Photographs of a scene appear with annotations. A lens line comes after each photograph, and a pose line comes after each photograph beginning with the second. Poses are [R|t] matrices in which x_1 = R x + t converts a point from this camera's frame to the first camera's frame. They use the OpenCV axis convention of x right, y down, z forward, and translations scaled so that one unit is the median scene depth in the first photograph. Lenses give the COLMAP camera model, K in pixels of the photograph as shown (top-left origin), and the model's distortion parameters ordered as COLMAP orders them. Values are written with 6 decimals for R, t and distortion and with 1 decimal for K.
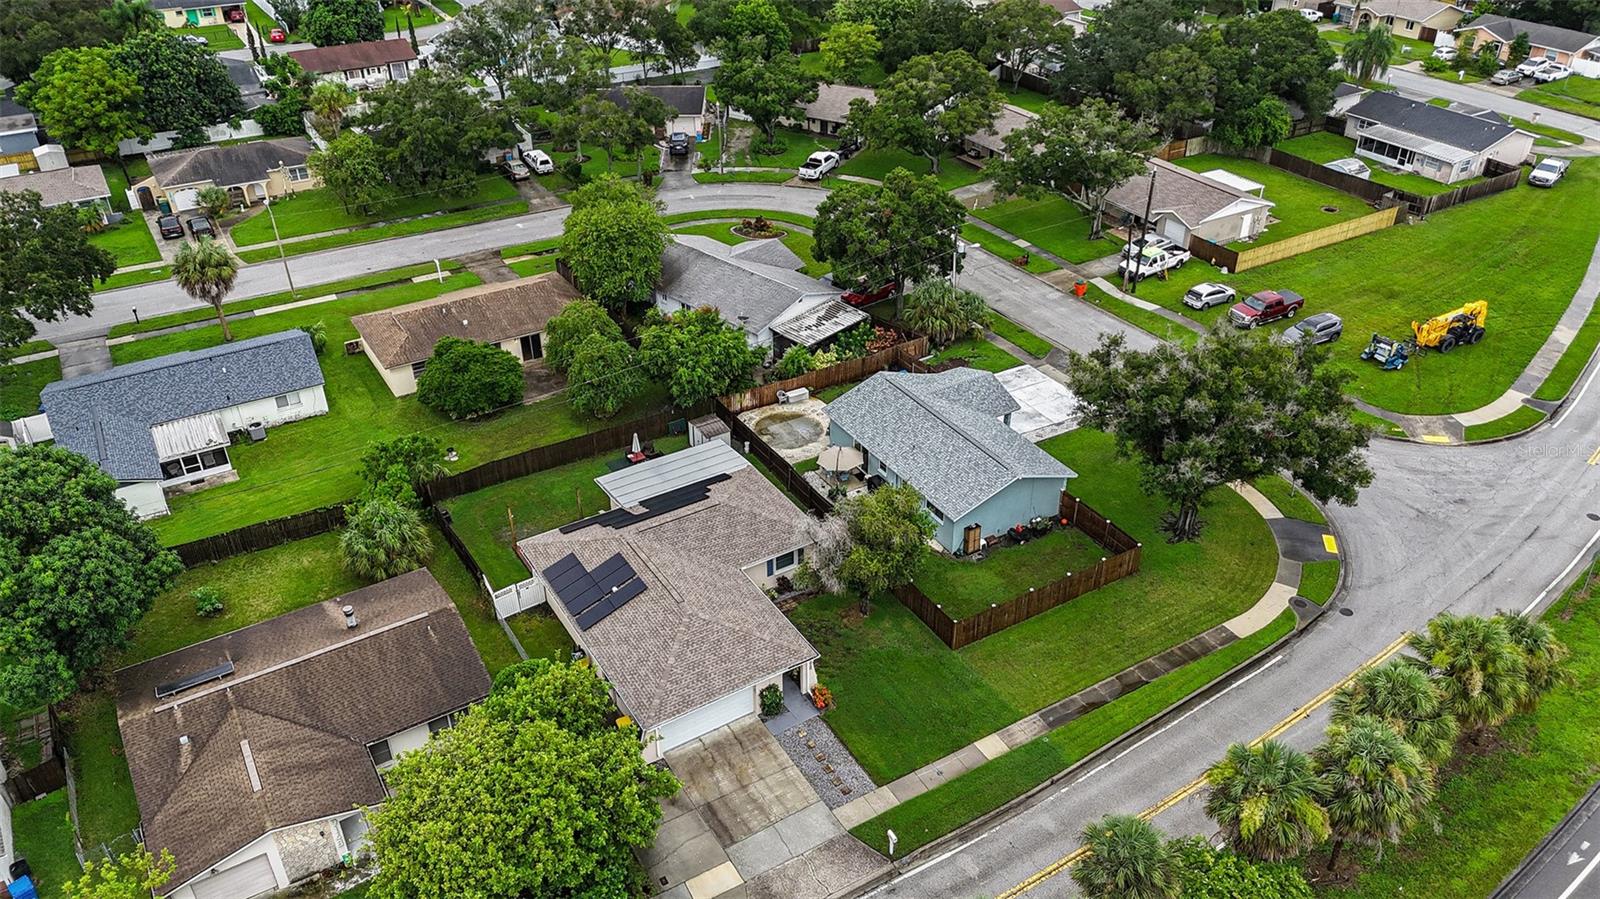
lens RADIAL K [[1167.1, 0, 800.0], [0, 1167.1, 449.5], [0, 0, 1]] dist [0.090967, -0.090276]
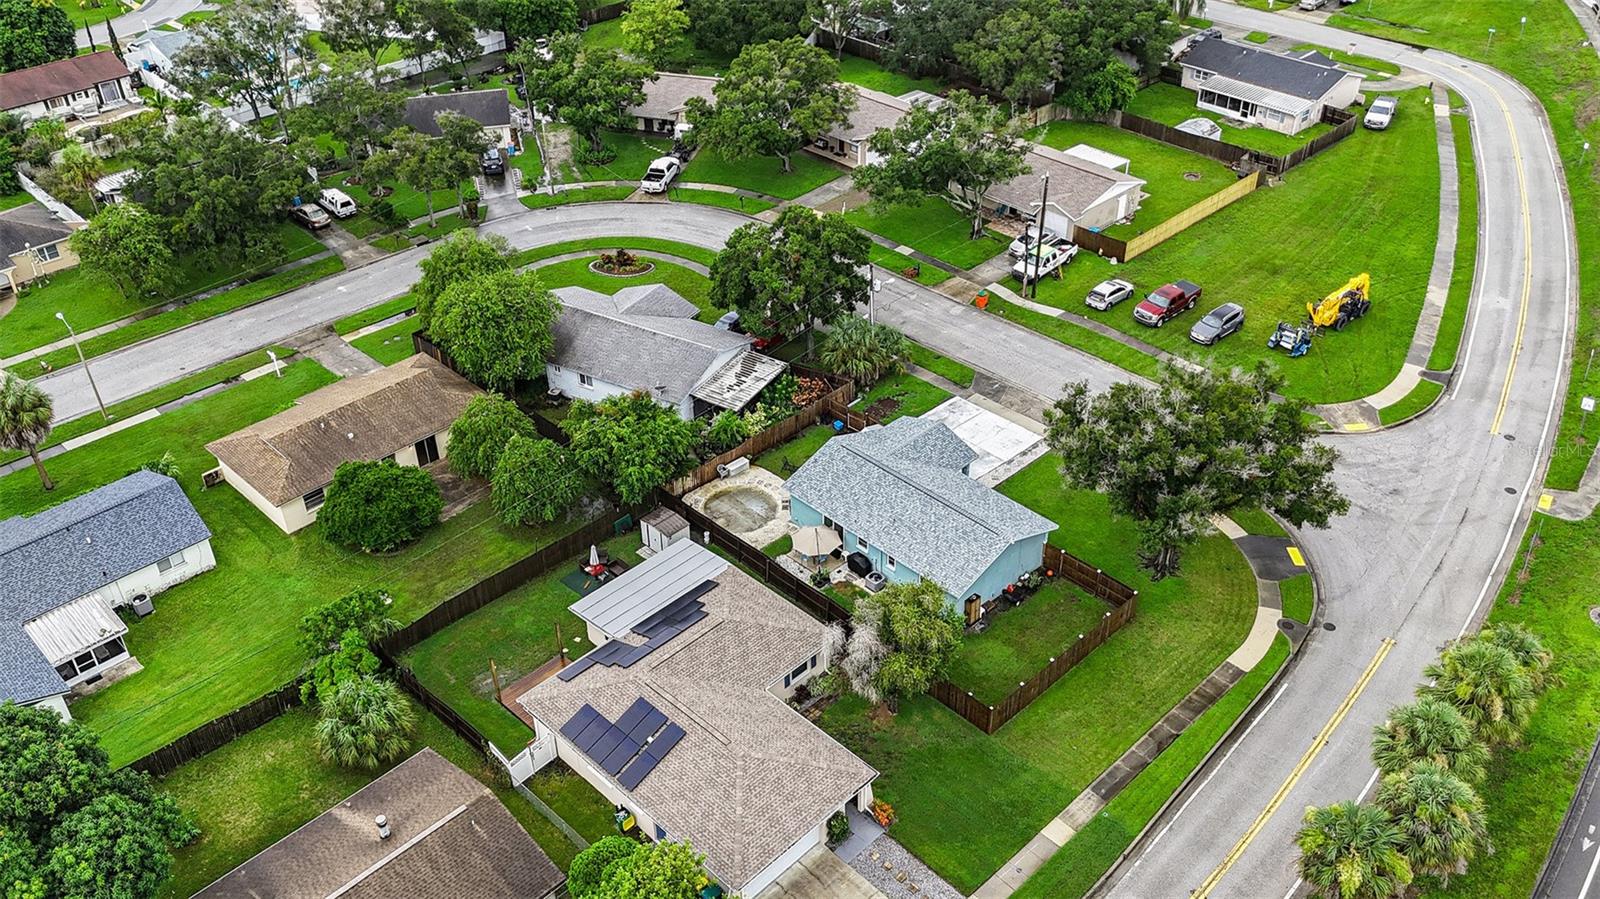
lens RADIAL K [[1327.0, 0, 795.8], [0, 1327.0, 453.7], [0, 0, 1]] dist [0.102216, -0.128150]
pose [[0.972428, -0.141791, 0.185144, -0.159020], [0.132483, 0.989258, 0.061780, -0.121541], [-0.191915, -0.035548, 0.980768, -0.057474]]
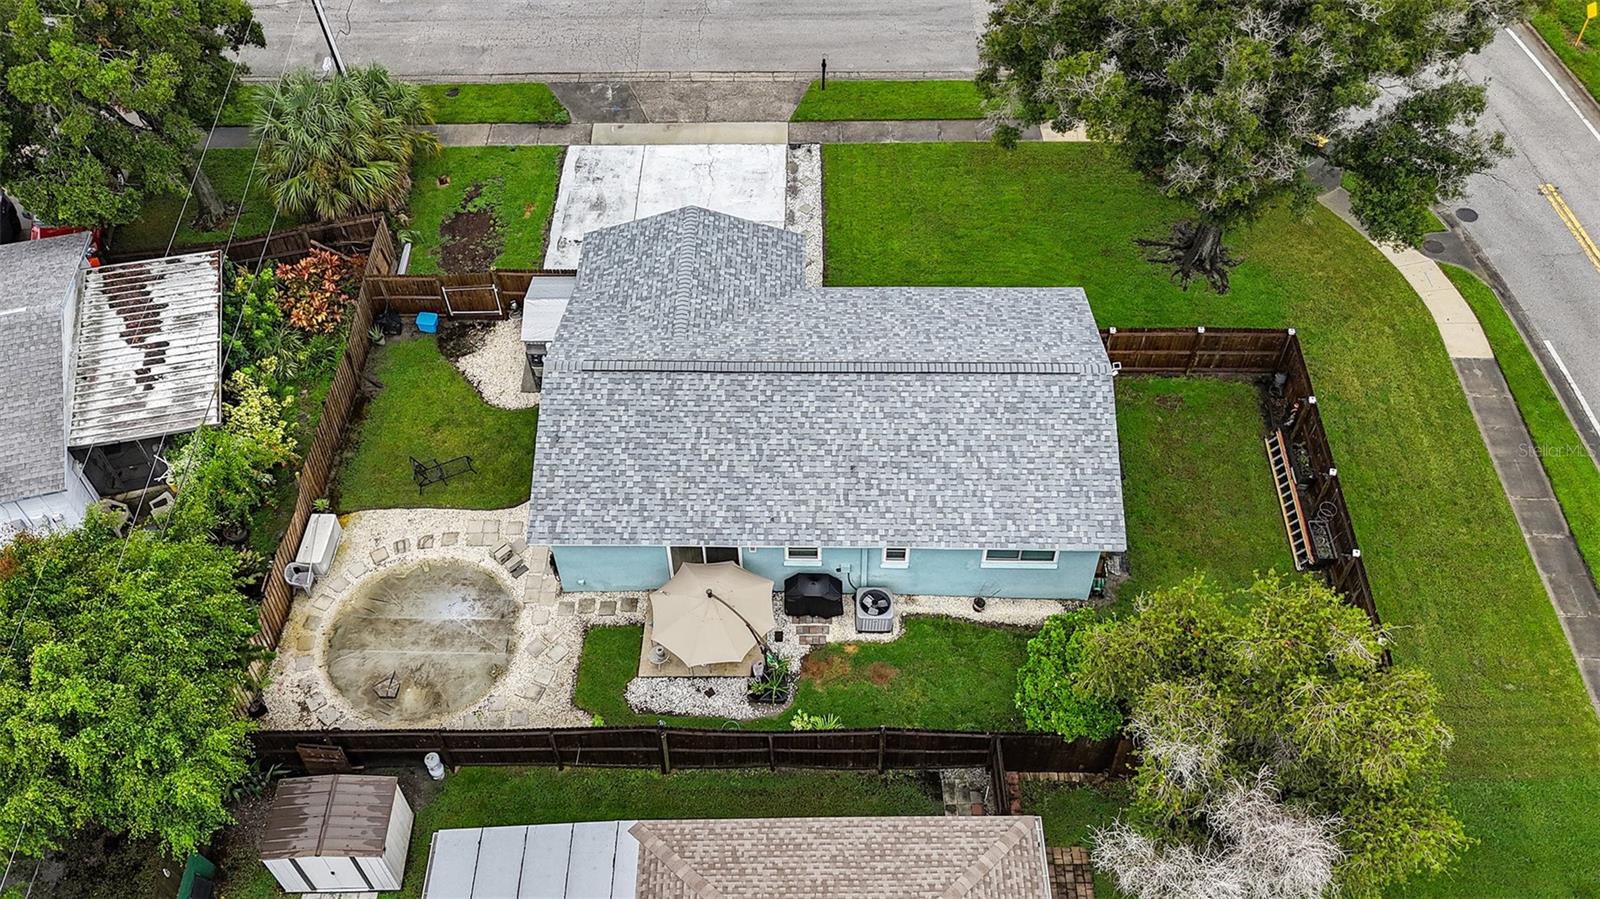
lens RADIAL K [[1327.0, 0, 795.8], [0, 1327.0, 453.7], [0, 0, 1]] dist [0.102216, -0.128150]
pose [[0.522357, -0.658984, 0.541187, -0.141596], [0.466940, 0.752094, 0.465104, -0.204830], [-0.713519, 0.009752, 0.700568, 0.615489]]
